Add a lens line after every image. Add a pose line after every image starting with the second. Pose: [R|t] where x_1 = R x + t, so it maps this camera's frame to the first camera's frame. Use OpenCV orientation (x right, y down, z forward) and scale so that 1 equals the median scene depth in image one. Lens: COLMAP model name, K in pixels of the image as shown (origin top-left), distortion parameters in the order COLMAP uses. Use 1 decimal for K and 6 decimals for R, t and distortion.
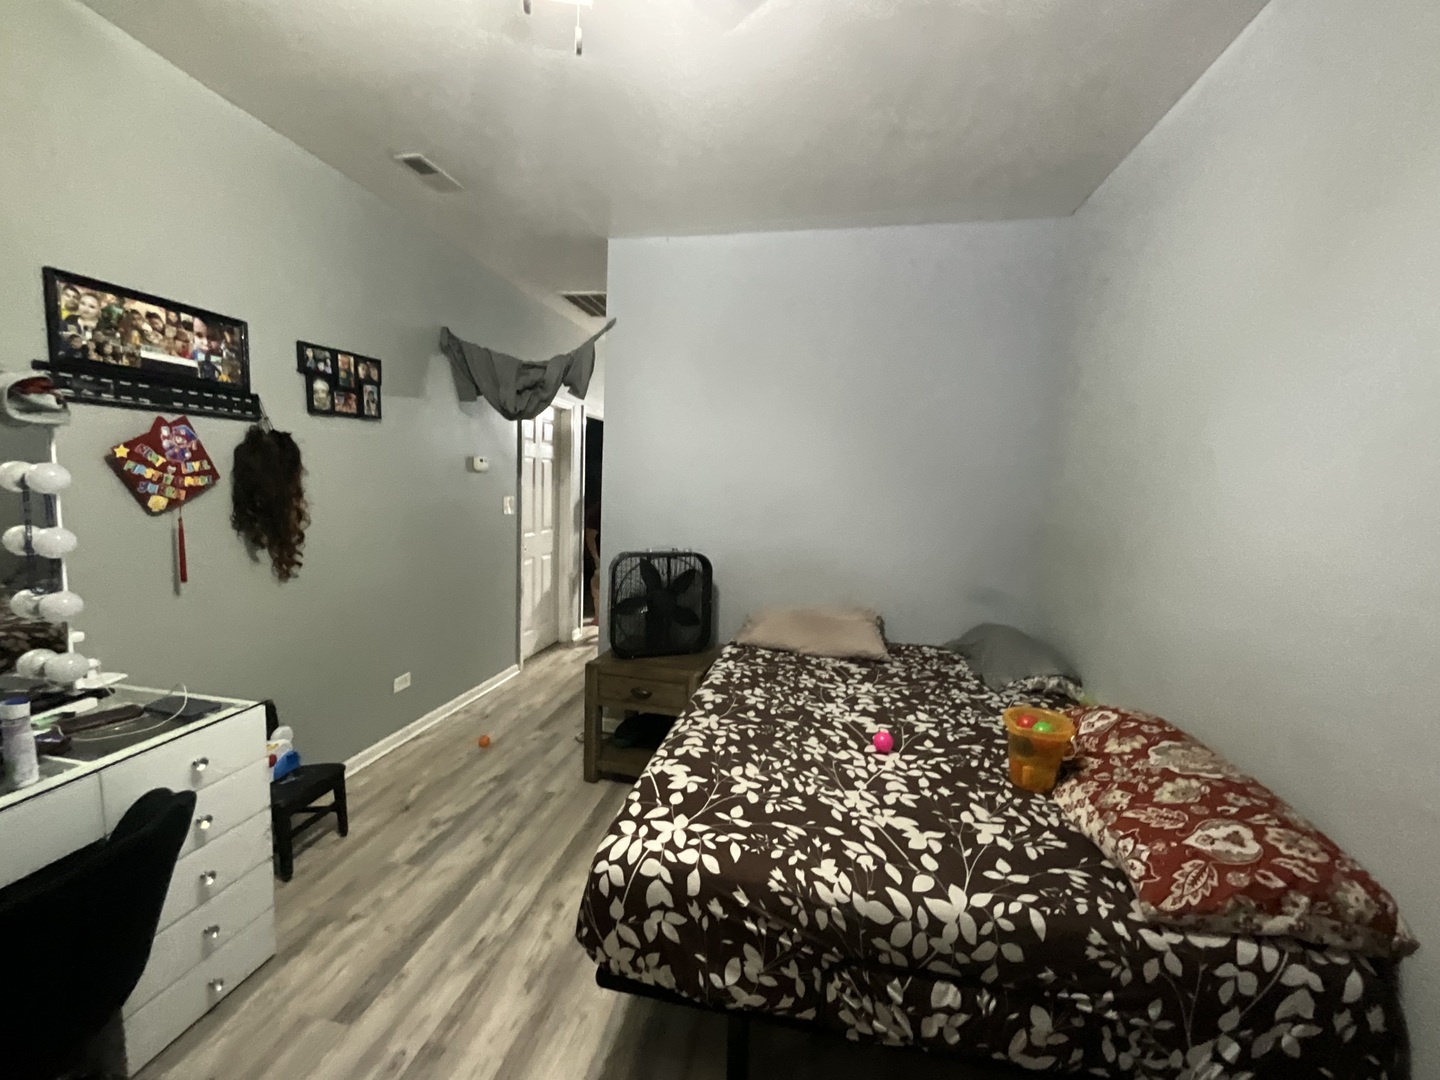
lens RADIAL K [[595.0, 0, 714.4], [0, 595.0, 541.7], [0, 0, 1]] dist [0.003338, 0.000261]
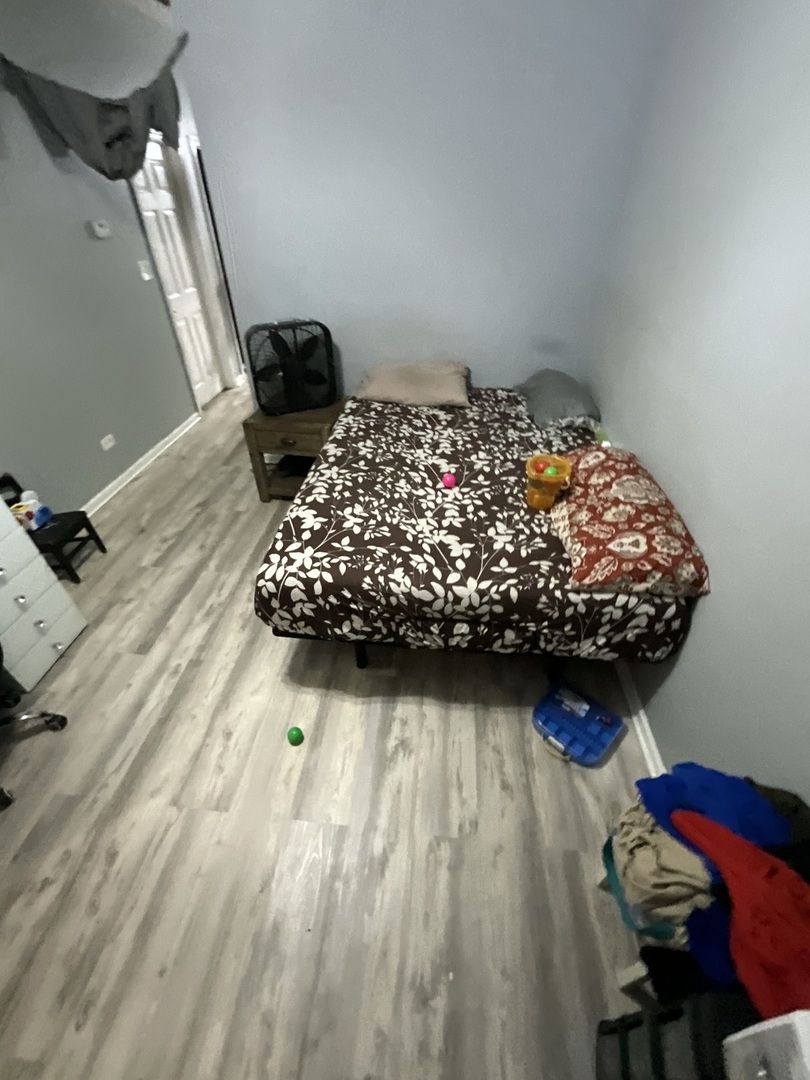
lens RADIAL K [[446.2, 0, 399.9], [0, 446.2, 545.0], [0, 0, 1]] dist [0.003338, 0.000261]
pose [[0.995787, -0.083044, 0.038895, 0.126368], [0.048883, 0.839565, 0.541055, -0.155339], [-0.077586, -0.536874, 0.840087, 0.001225]]
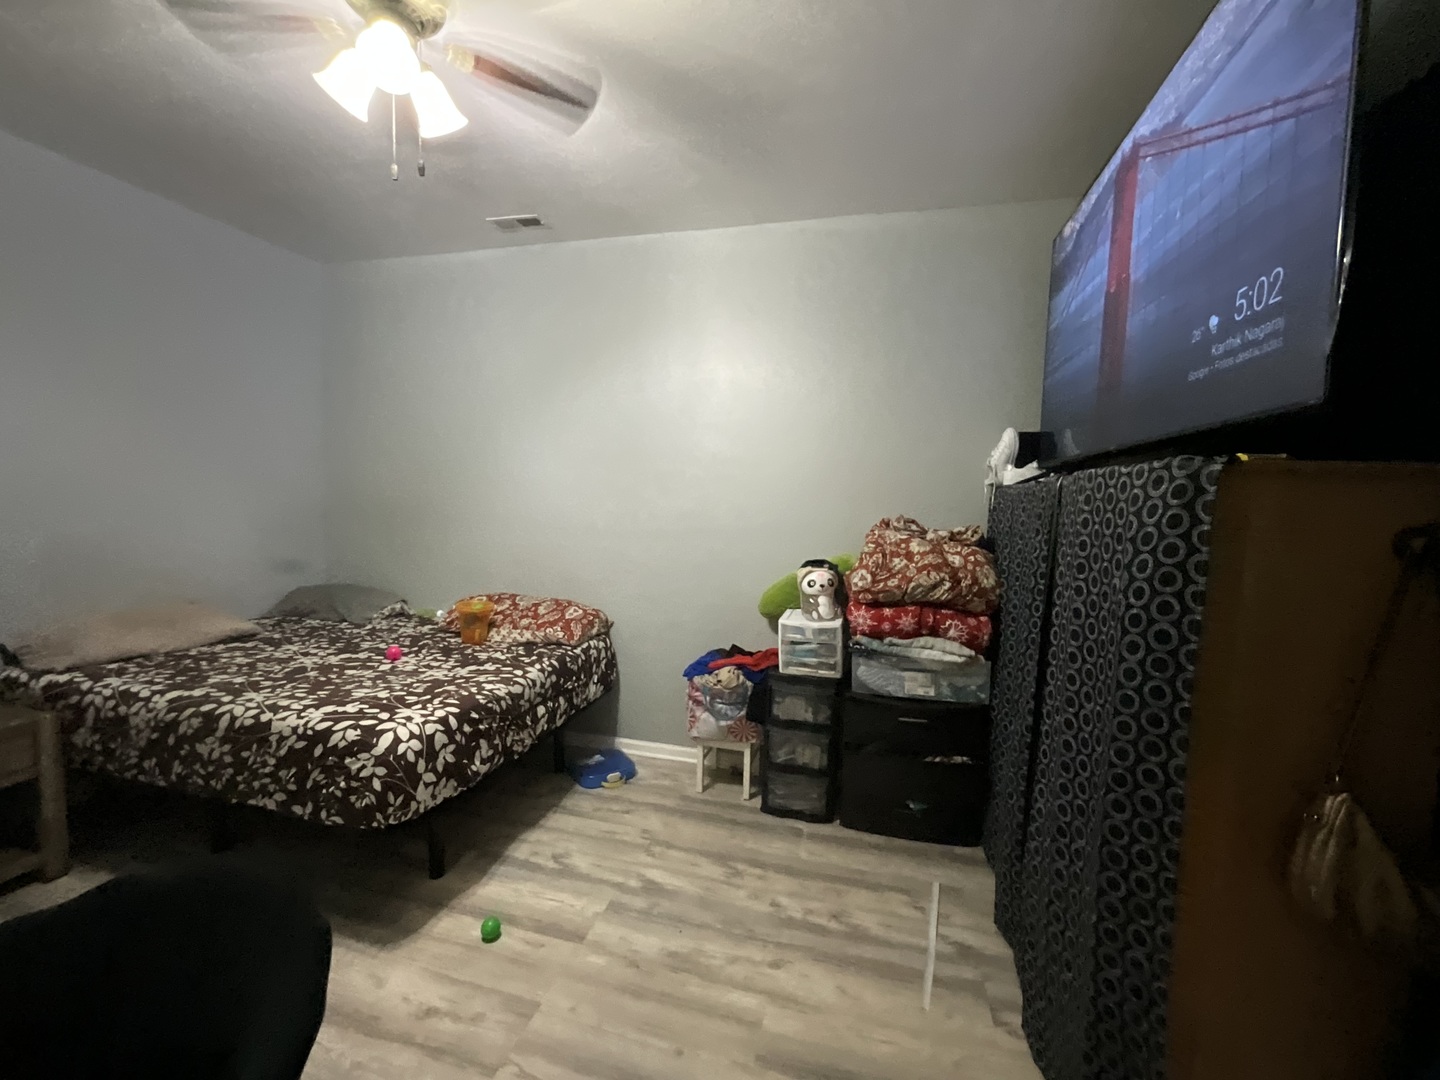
lens RADIAL K [[595.0, 0, 716.6], [0, 595.0, 540.3], [0, 0, 1]] dist [0.003338, 0.000261]
pose [[0.078911, -0.098316, 0.992022, -1.237319], [0.082086, 0.992386, 0.091823, 0.000349], [-0.993496, 0.074185, 0.086381, 0.101461]]
